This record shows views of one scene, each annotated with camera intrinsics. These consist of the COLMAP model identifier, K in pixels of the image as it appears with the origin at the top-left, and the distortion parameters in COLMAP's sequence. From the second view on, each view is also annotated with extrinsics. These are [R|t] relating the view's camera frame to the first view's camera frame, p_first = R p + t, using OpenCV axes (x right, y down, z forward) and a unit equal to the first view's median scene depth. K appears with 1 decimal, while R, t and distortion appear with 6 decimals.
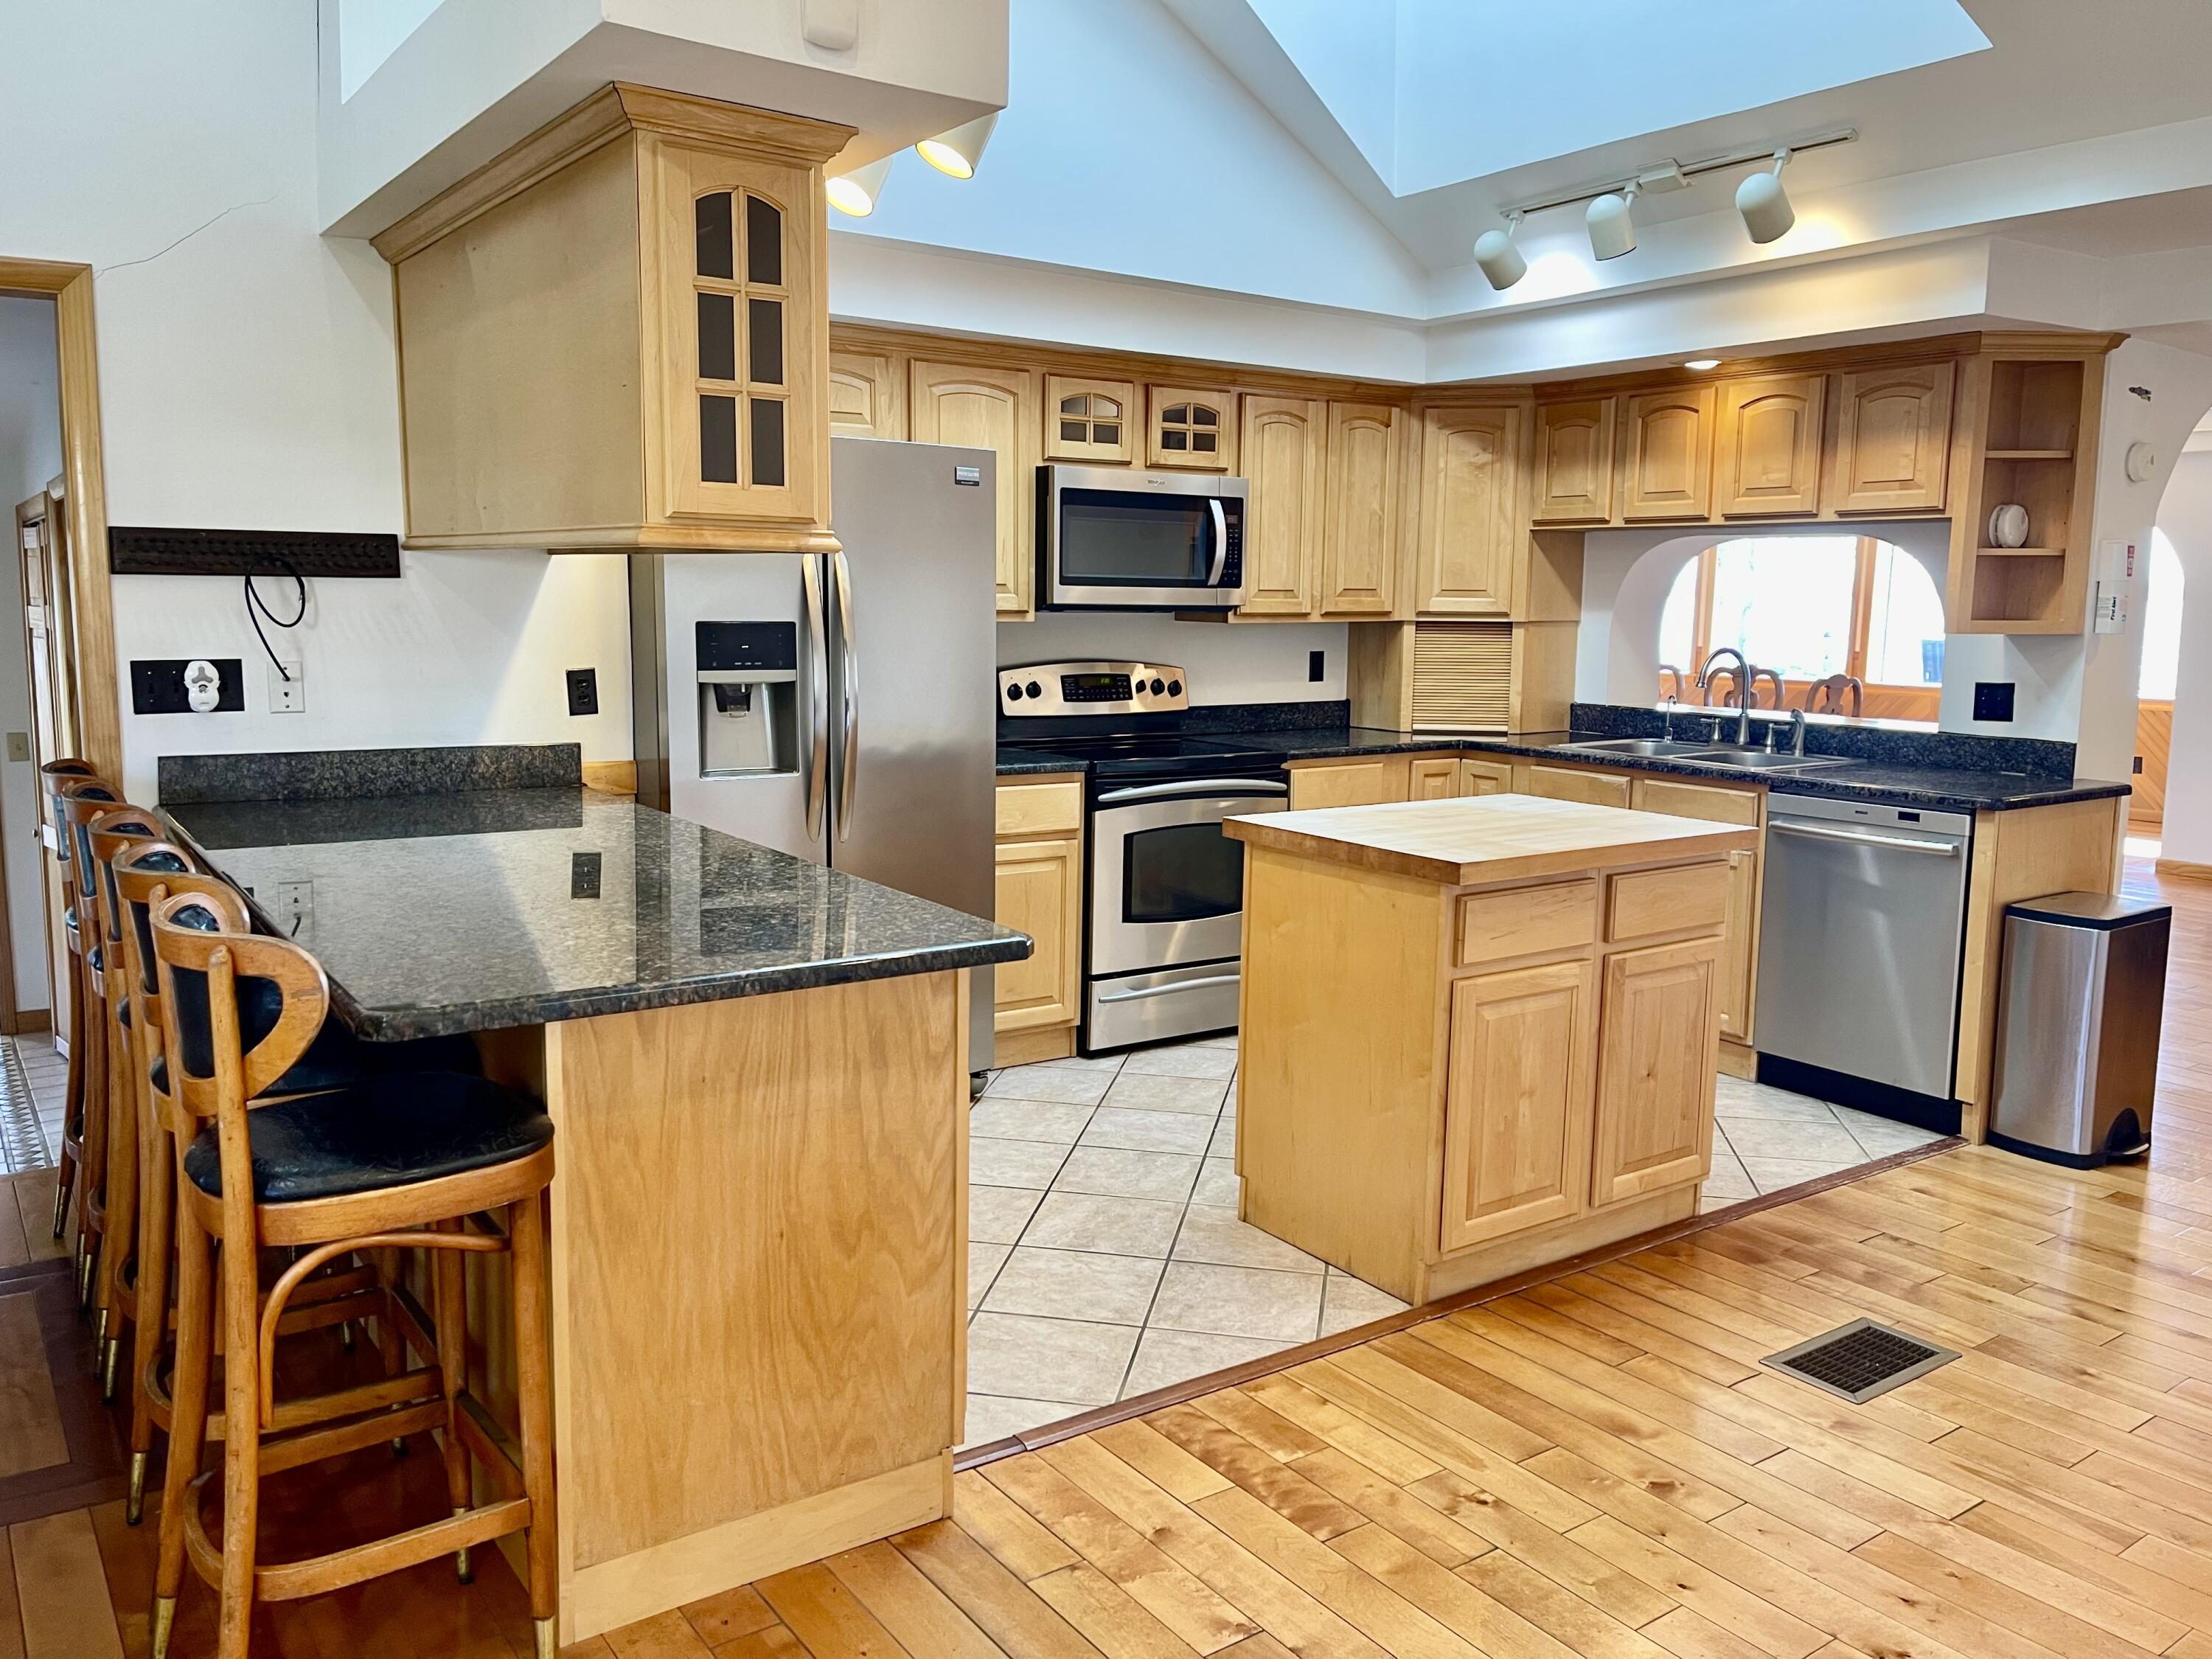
lens RADIAL K [[1691.0, 0, 1094.9], [0, 1691.0, 833.6], [0, 0, 1]] dist [0.073207, -0.087577]
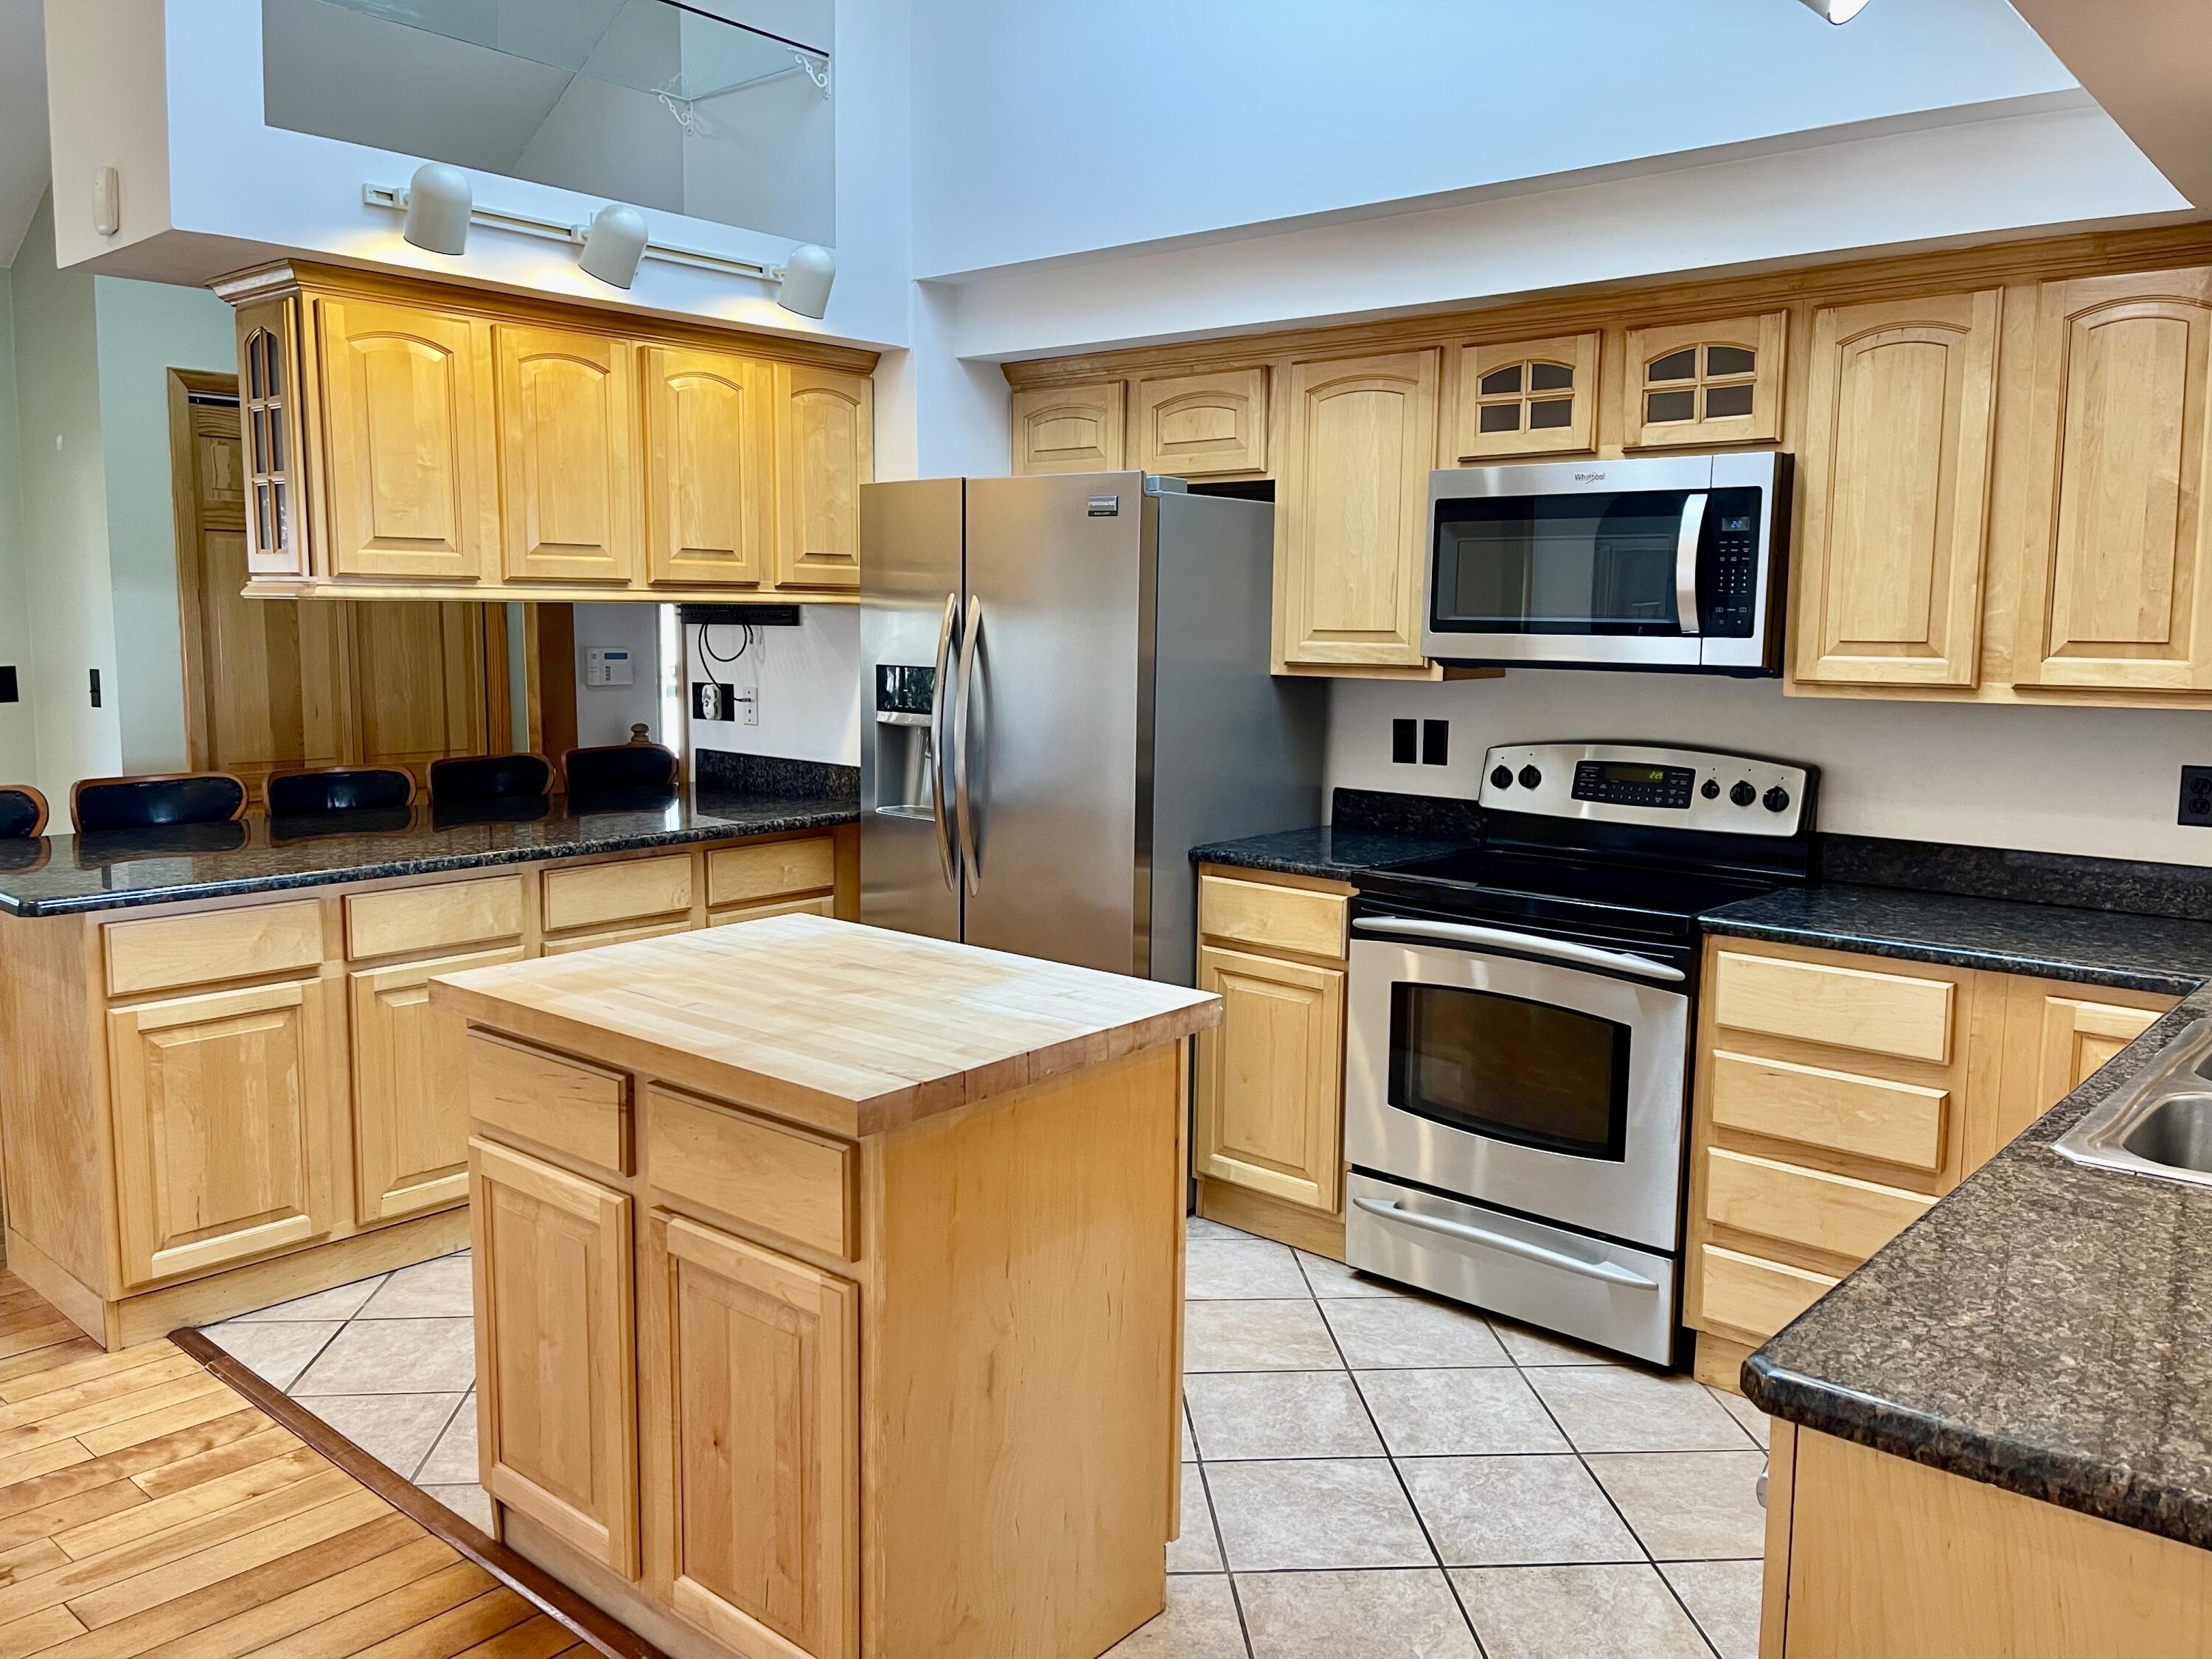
lens RADIAL K [[1691.0, 0, 1094.0], [0, 1691.0, 812.8], [0, 0, 1]] dist [0.073207, -0.087577]
pose [[0.237963, 0.104744, -0.965610, 0.656878], [-0.145055, 0.986851, 0.071301, -0.100242], [0.960382, 0.123100, 0.250027, 0.682209]]
